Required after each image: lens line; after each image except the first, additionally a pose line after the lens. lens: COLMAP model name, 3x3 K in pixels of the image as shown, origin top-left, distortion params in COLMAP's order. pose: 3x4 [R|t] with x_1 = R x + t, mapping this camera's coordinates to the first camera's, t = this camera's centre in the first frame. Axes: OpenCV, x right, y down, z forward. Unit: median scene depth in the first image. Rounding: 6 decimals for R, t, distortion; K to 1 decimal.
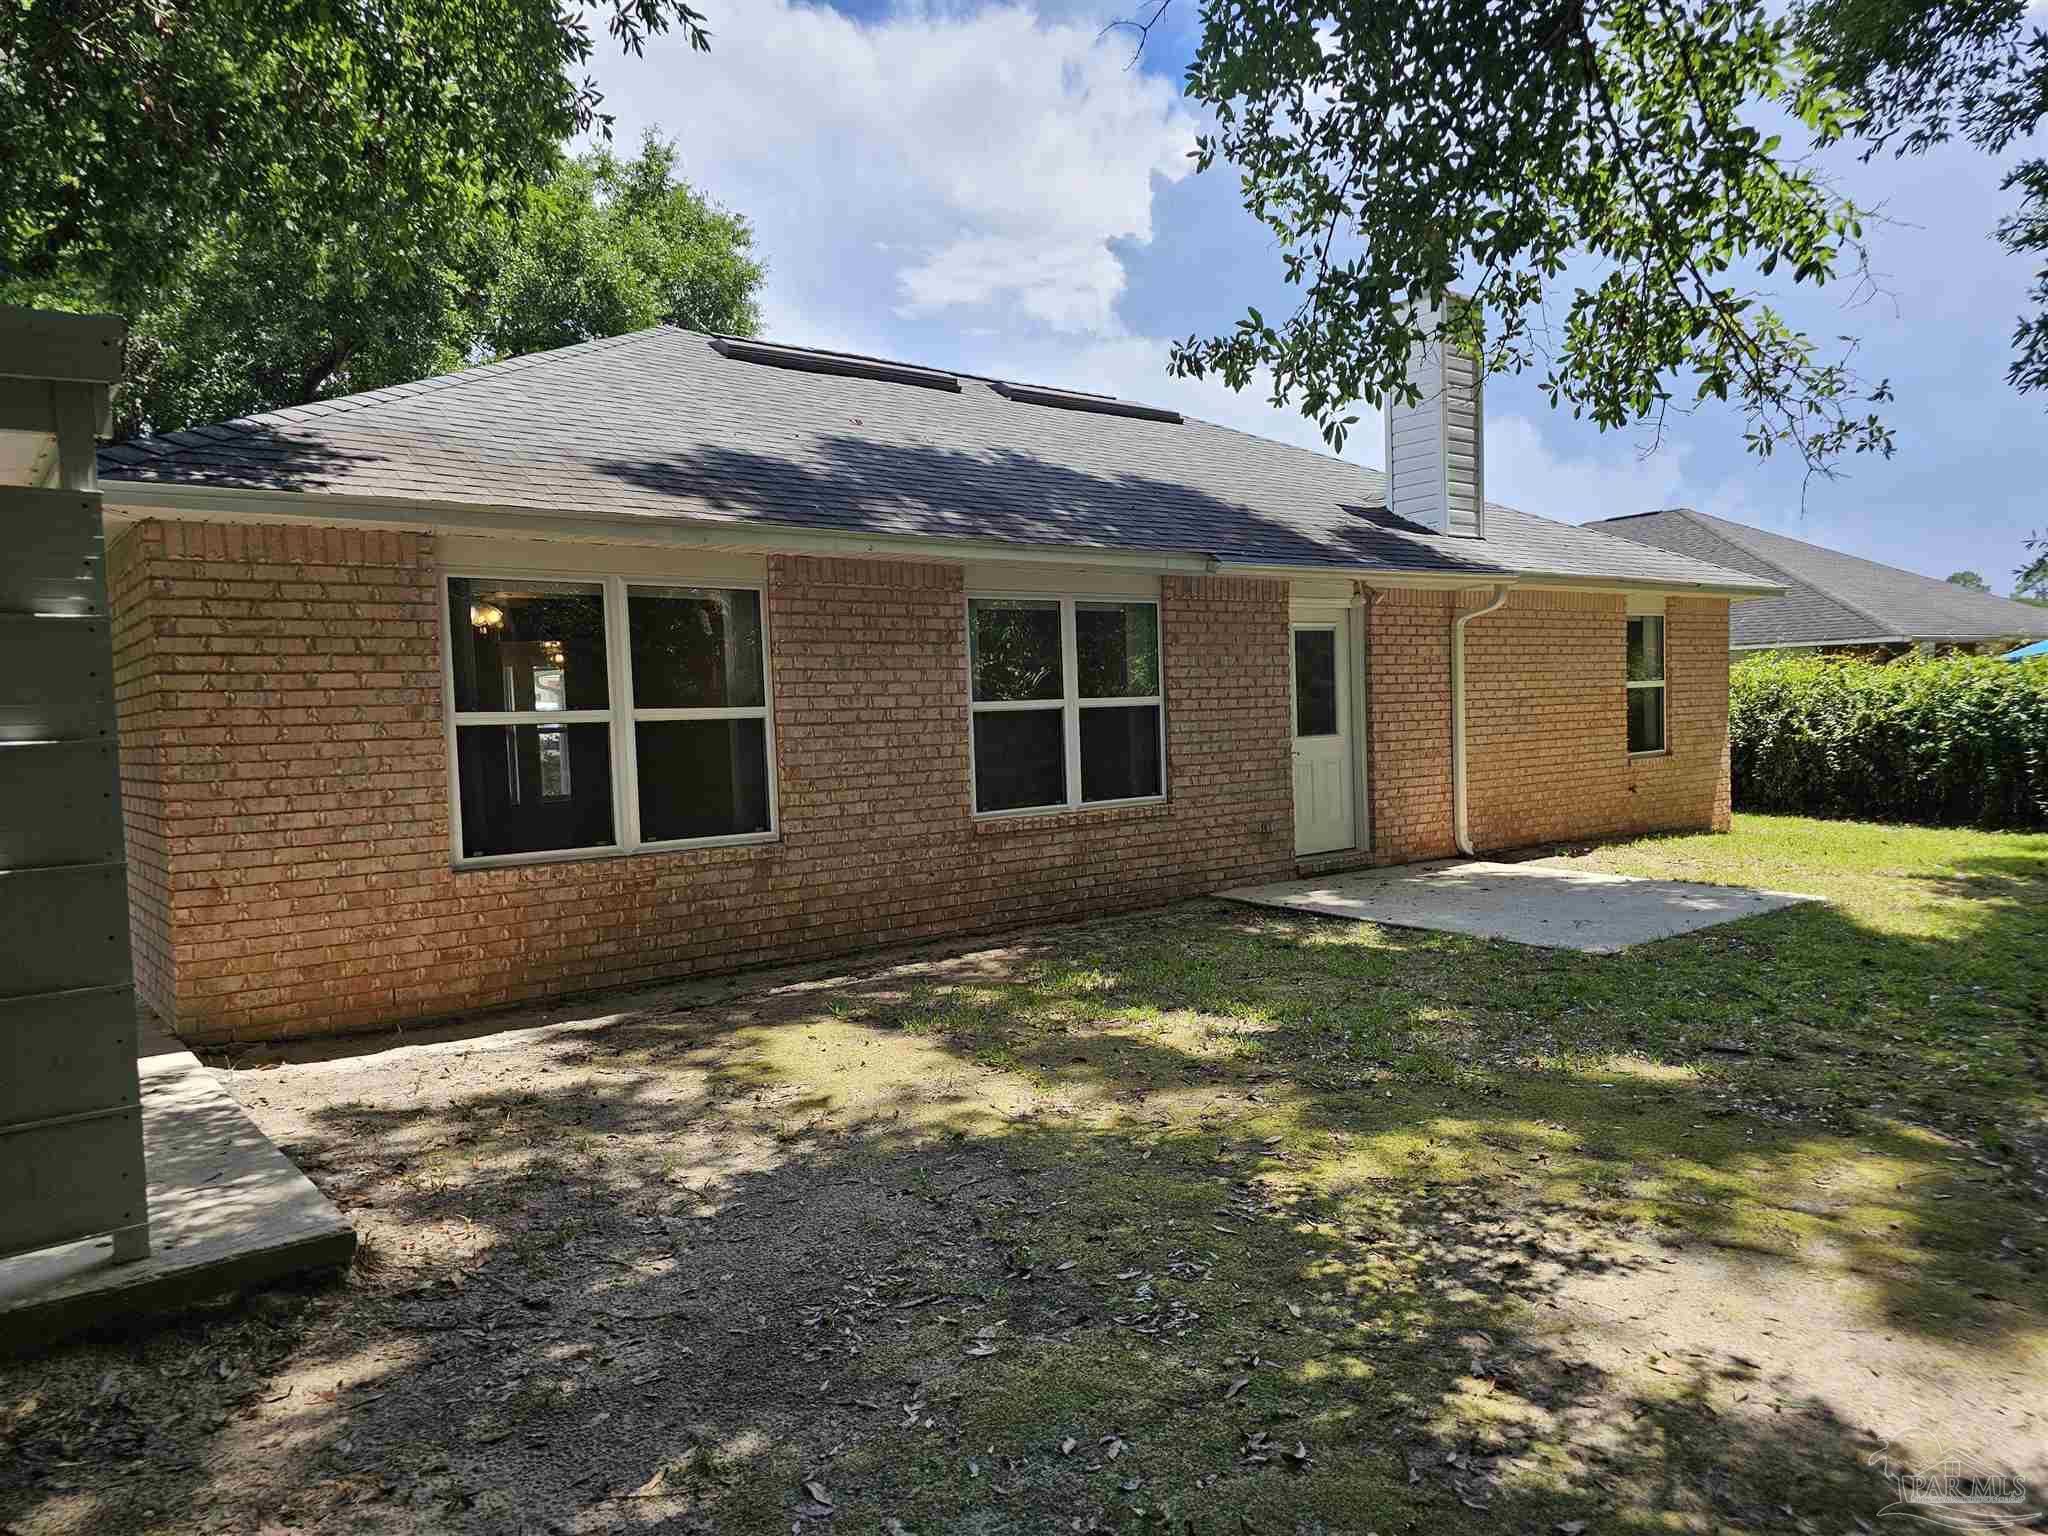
lens RADIAL K [[1359.8, 0, 1023.8], [0, 1359.8, 777.1], [0, 0, 1]] dist [0.058431, -0.047503]
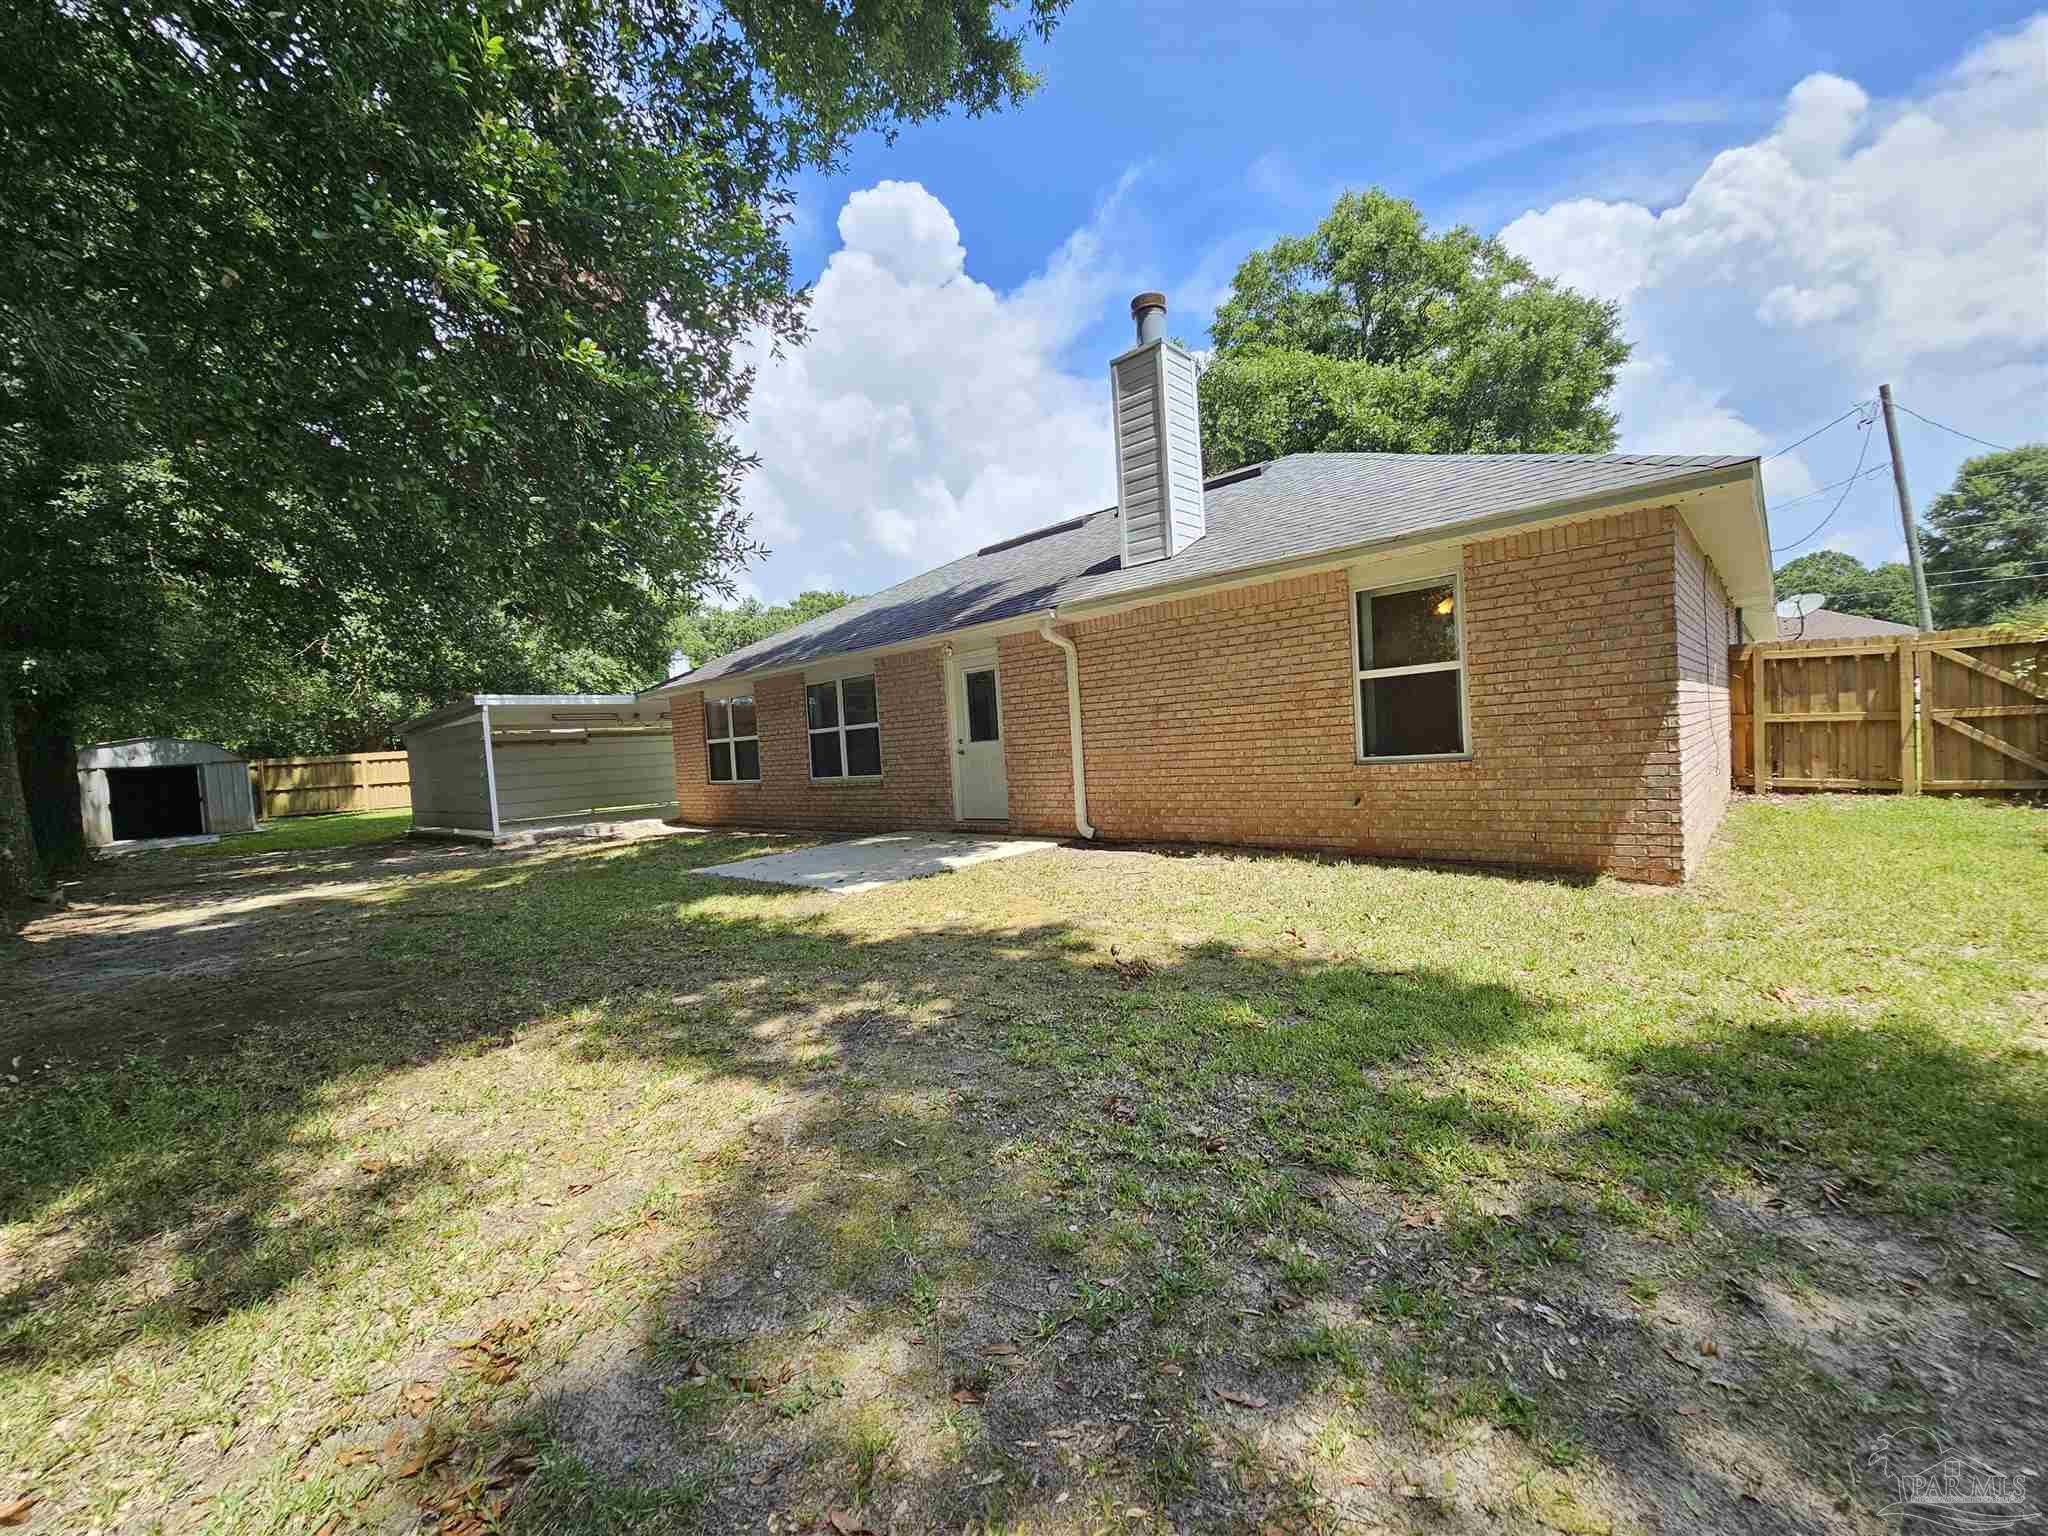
lens RADIAL K [[841.6, 0, 1024.9], [0, 841.6, 776.4], [0, 0, 1]] dist [0.002162, 0.000986]
pose [[0.177430, 0.091557, -0.979865, 0.600644], [0.044107, 0.993923, 0.100857, -0.043886], [0.983144, -0.061114, 0.172314, 0.467893]]
